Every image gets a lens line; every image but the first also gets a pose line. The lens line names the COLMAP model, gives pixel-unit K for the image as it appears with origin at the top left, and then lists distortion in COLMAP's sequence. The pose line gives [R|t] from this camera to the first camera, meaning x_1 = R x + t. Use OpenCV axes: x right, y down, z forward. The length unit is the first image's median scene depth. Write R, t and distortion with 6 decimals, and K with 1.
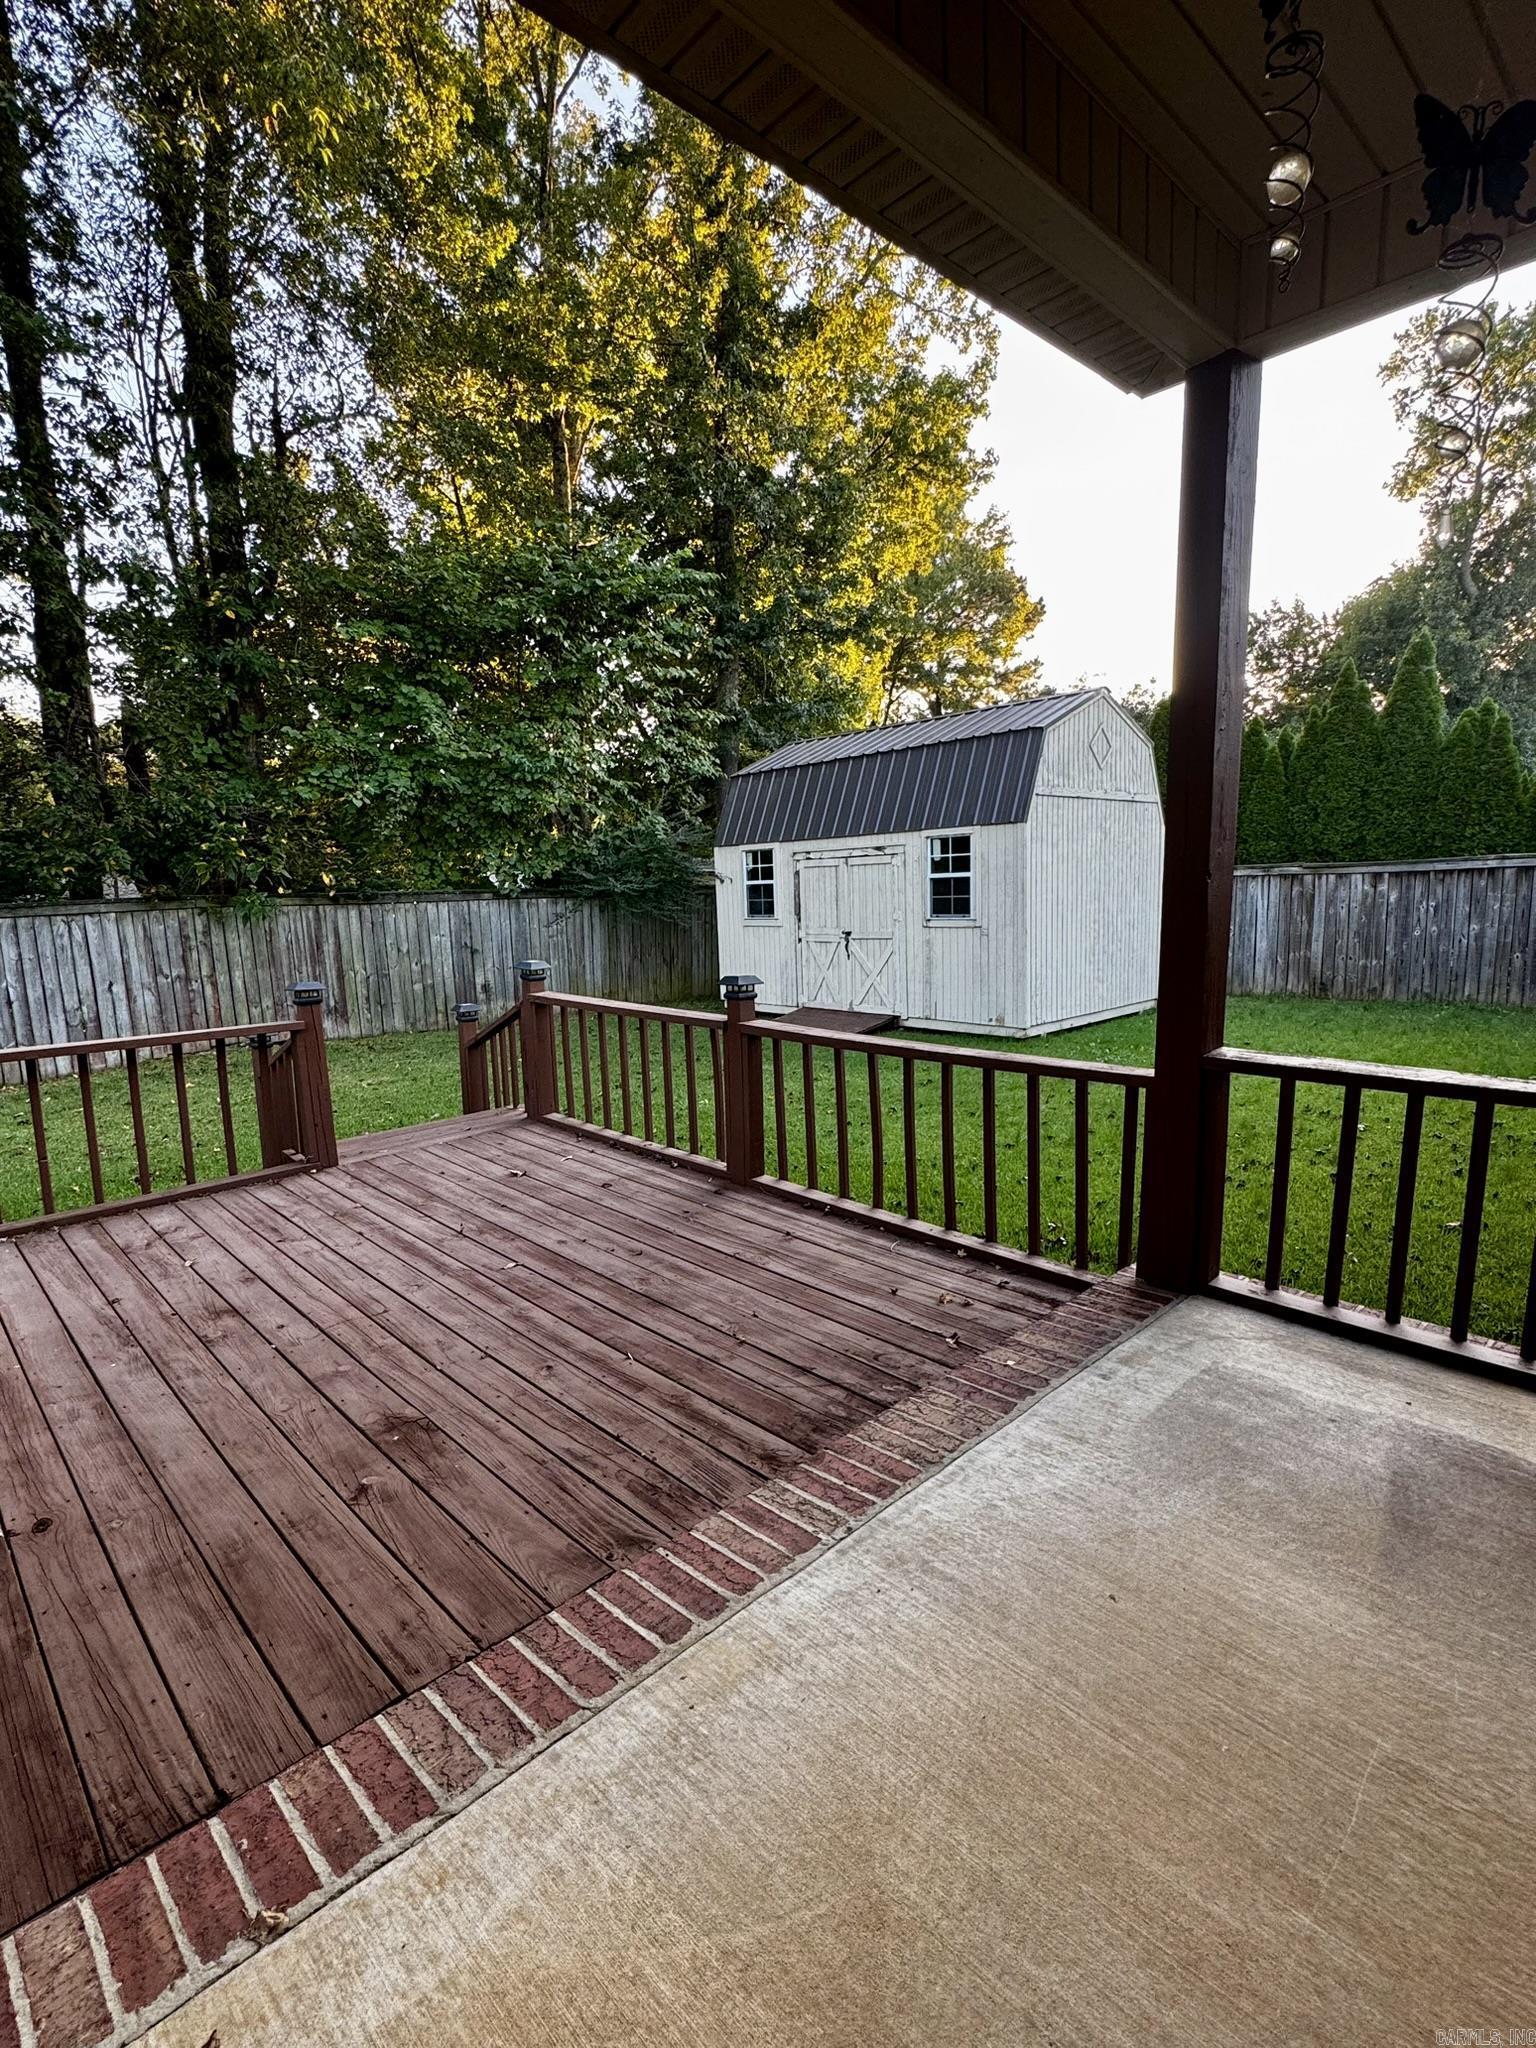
lens RADIAL K [[985.5, 0, 767.5], [0, 985.5, 1018.0], [0, 0, 1]] dist [-0.003434, 0.000893]
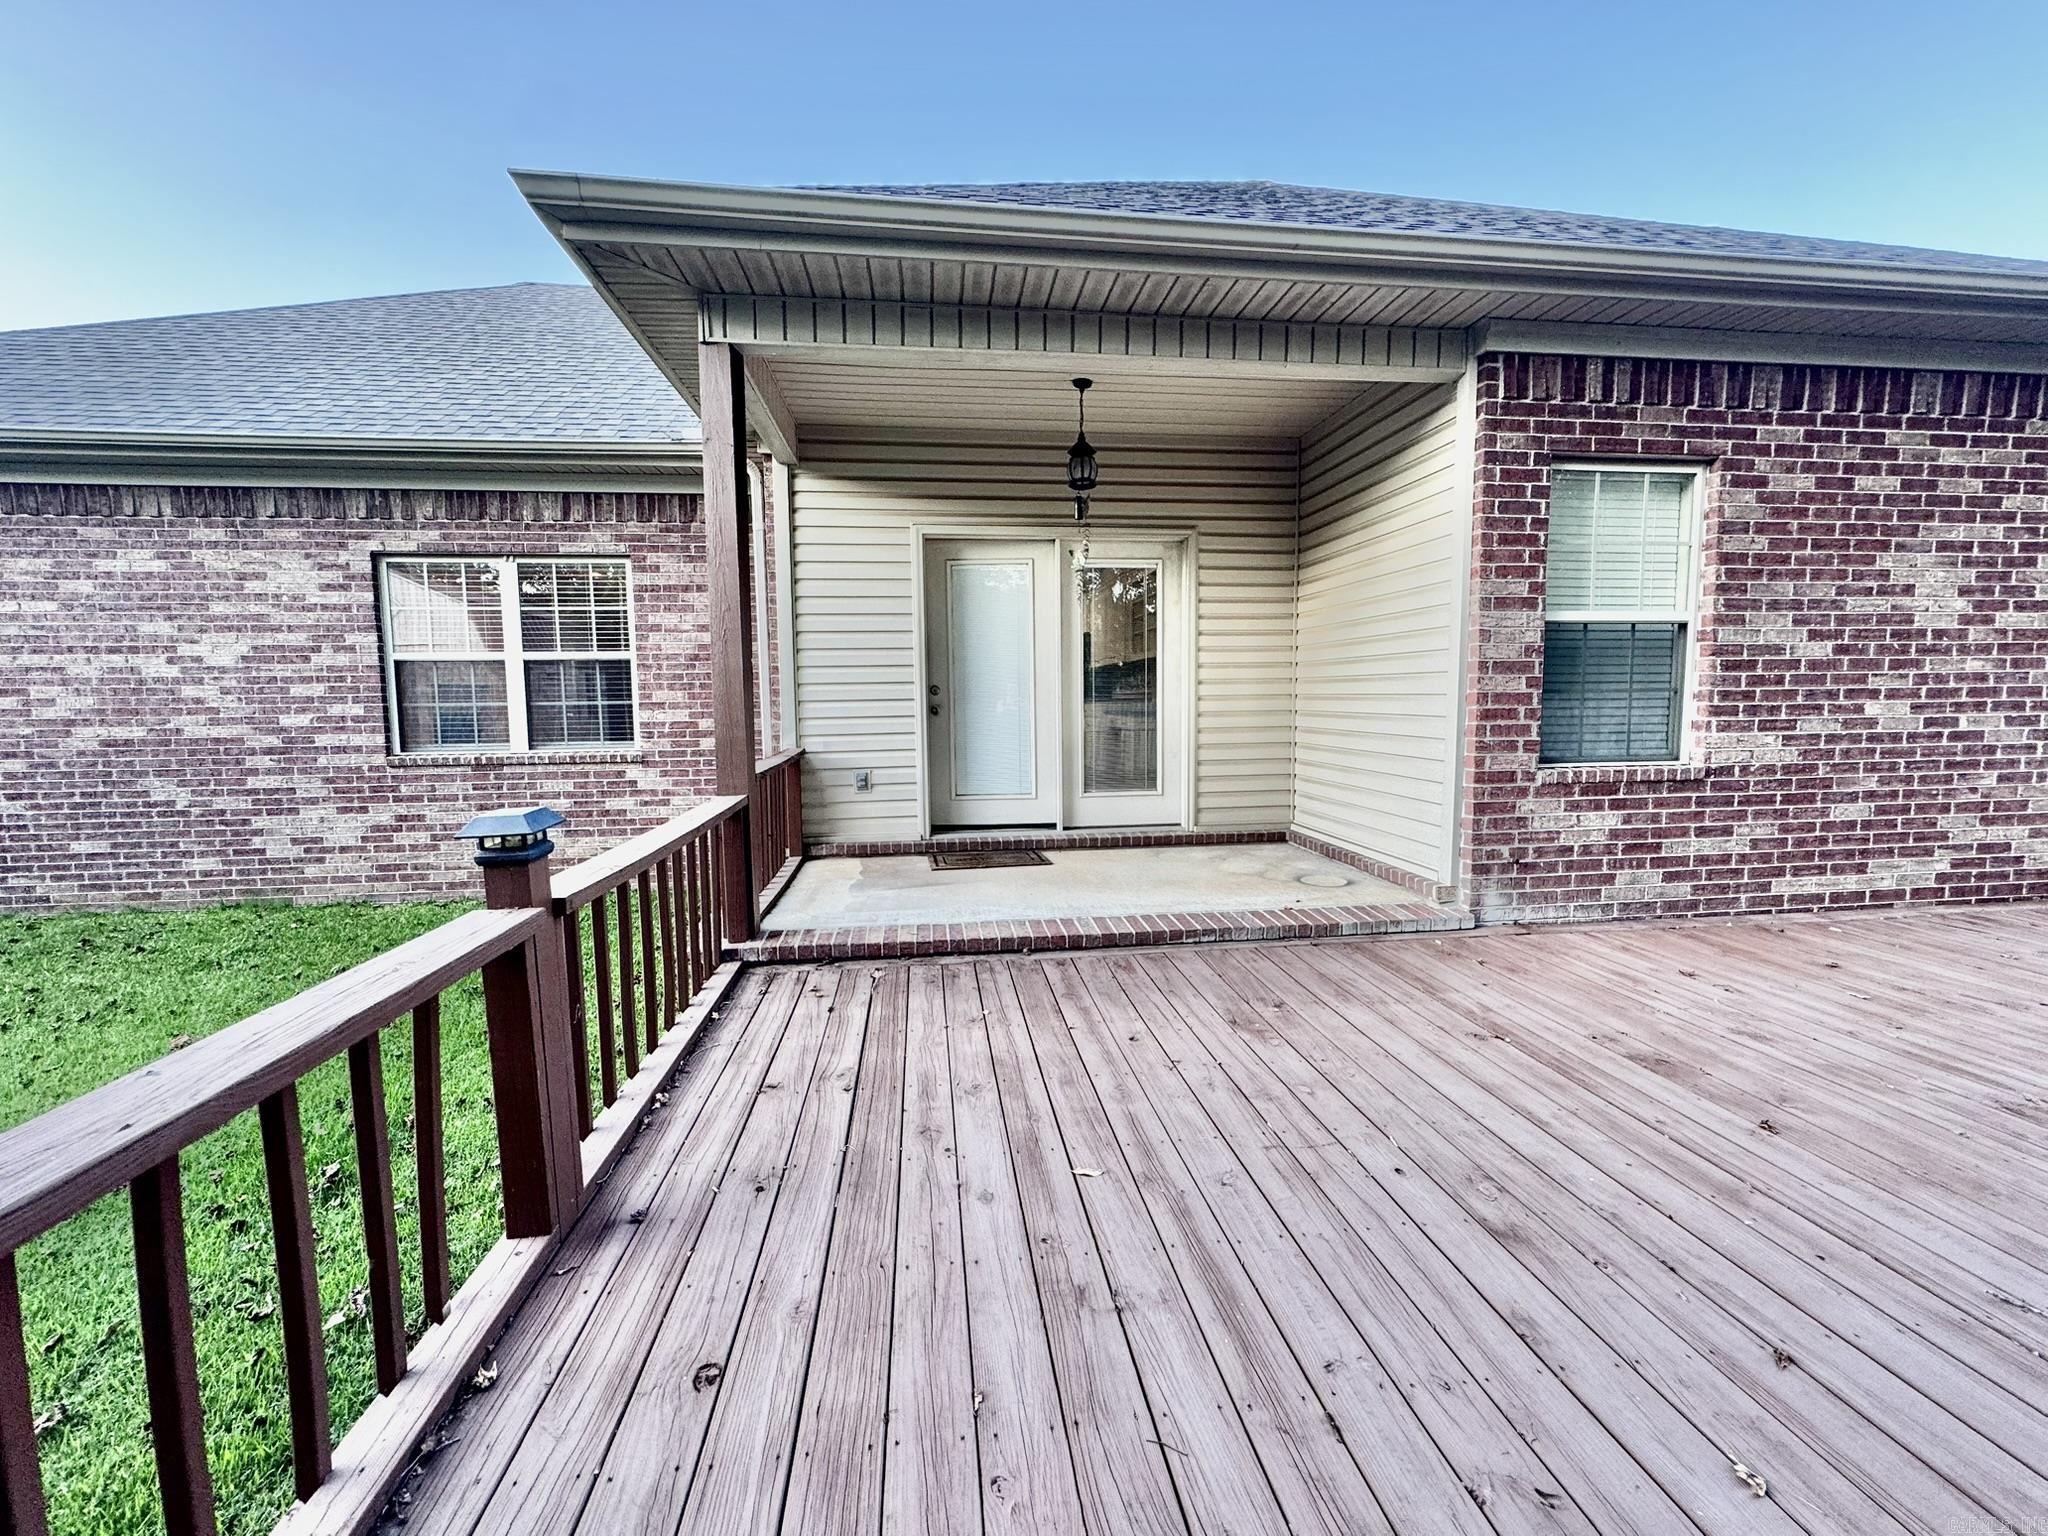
lens RADIAL K [[817.8, 0, 1026.3], [0, 817.8, 766.3], [0, 0, 1]] dist [-0.004142, 0.000713]
pose [[-0.801067, -0.017821, 0.598309, -0.167624], [0.114850, 0.976409, 0.182853, -0.039158], [-0.587452, 0.215193, -0.780123, 0.421312]]
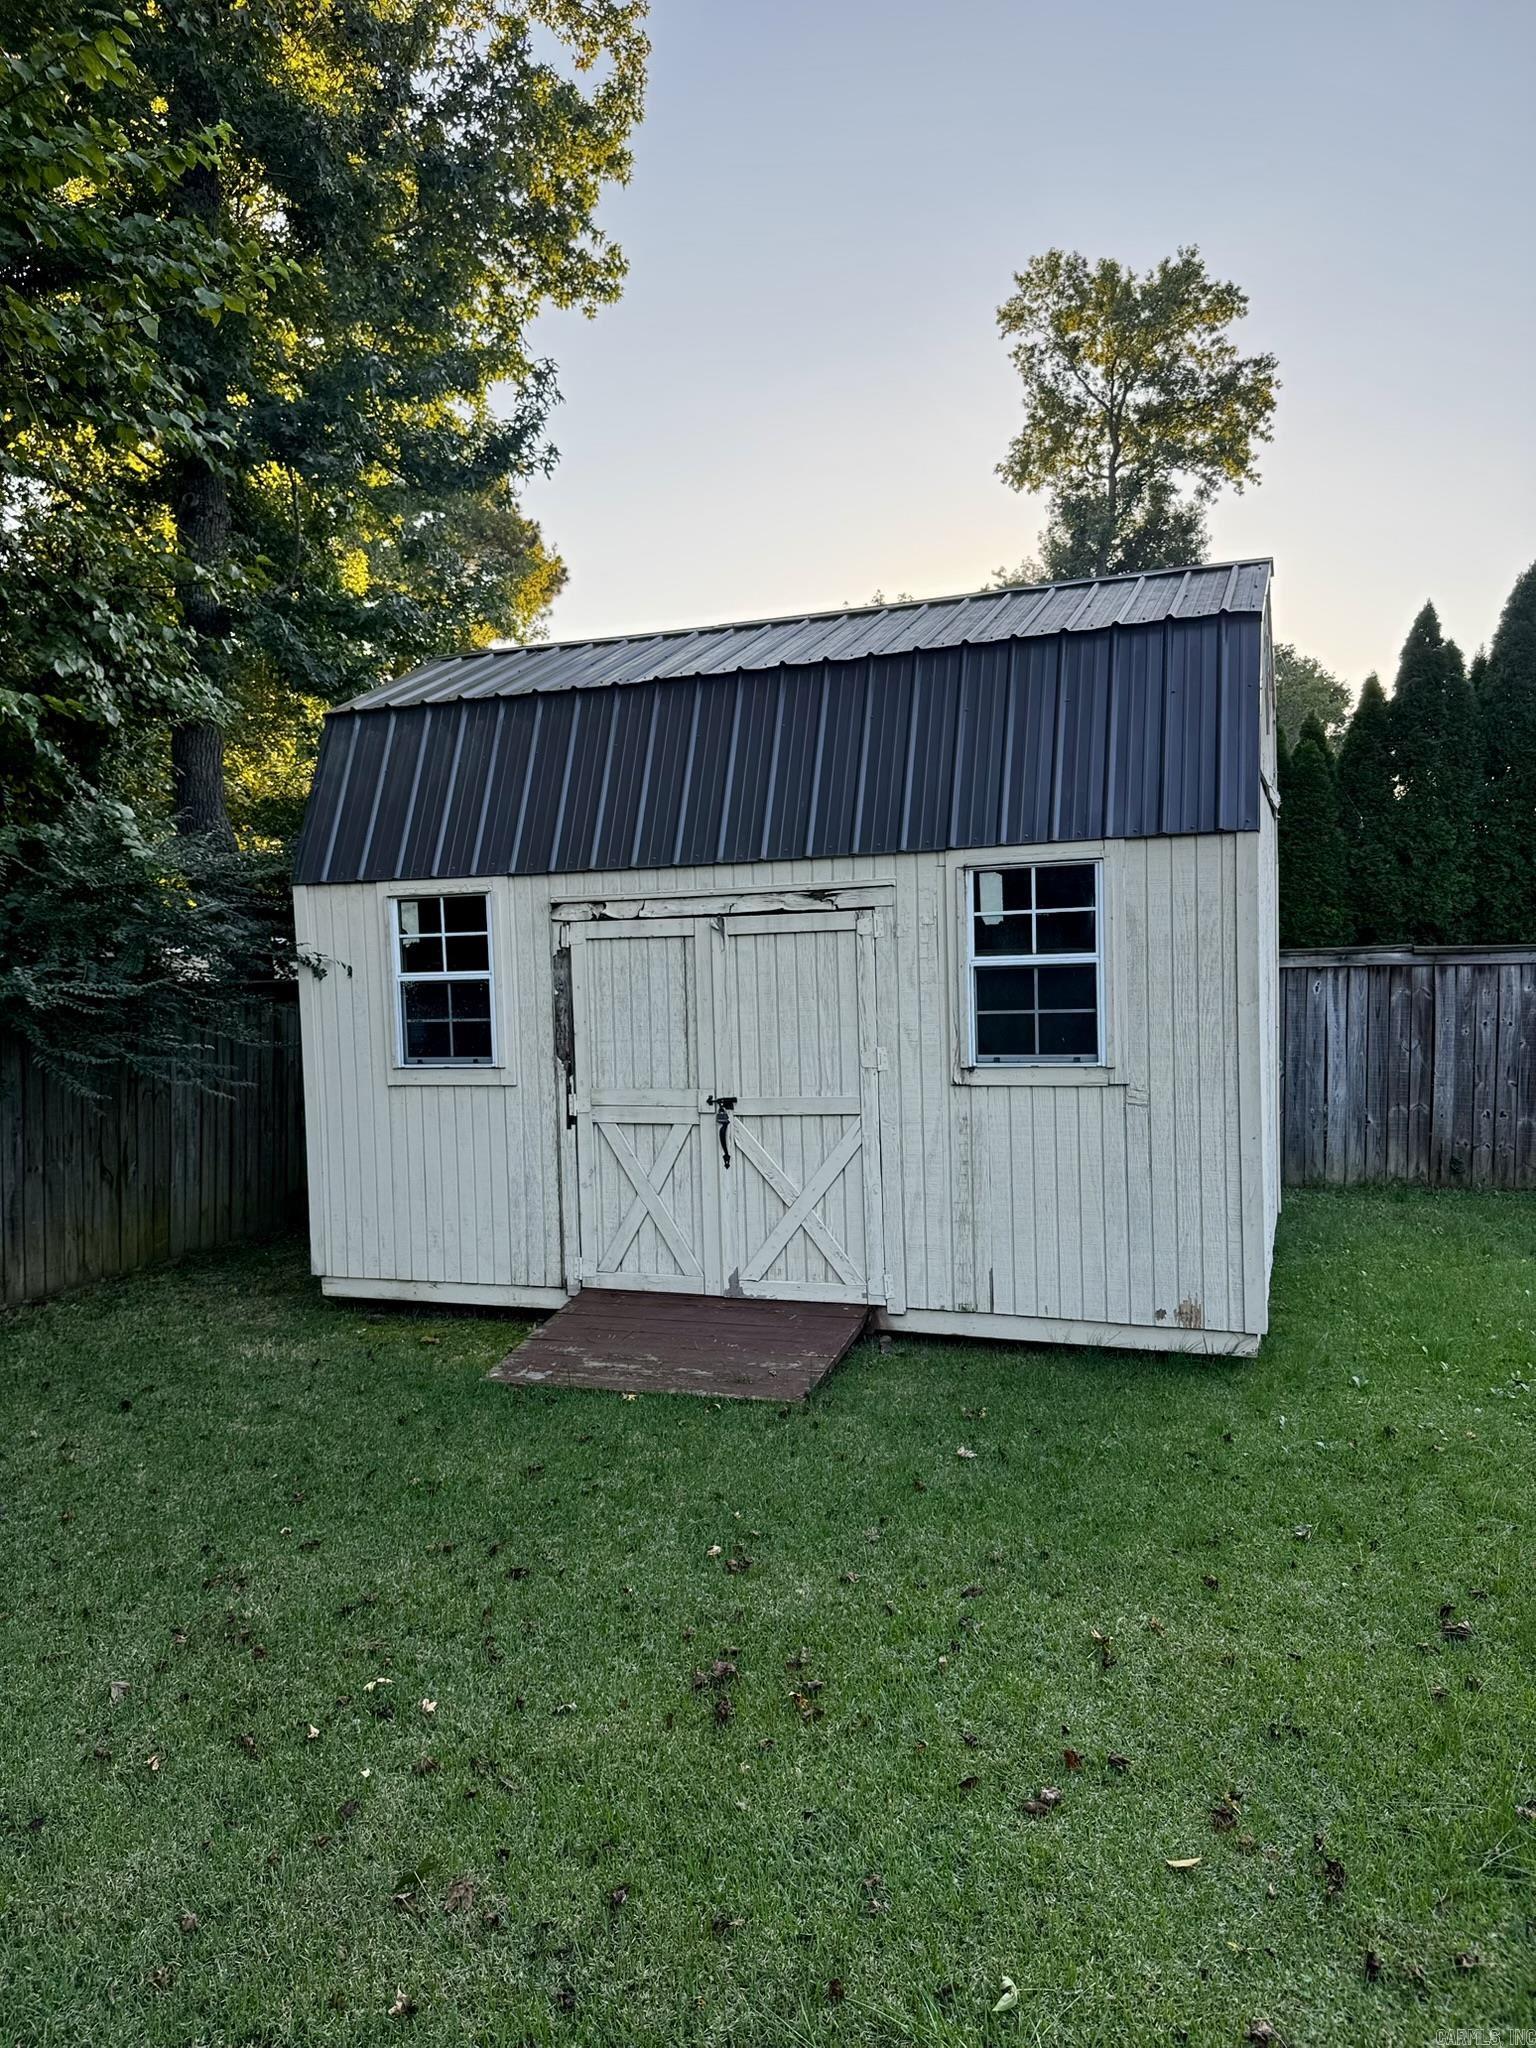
lens RADIAL K [[1445.8, 0, 767.9], [0, 1445.8, 1036.9], [0, 0, 1]] dist [0.046384, -0.059931]
pose [[0.898855, -0.013909, 0.438024, -0.161570], [0.056779, 0.994768, -0.084926, -0.062407], [-0.434551, 0.101207, 0.894943, 0.468575]]
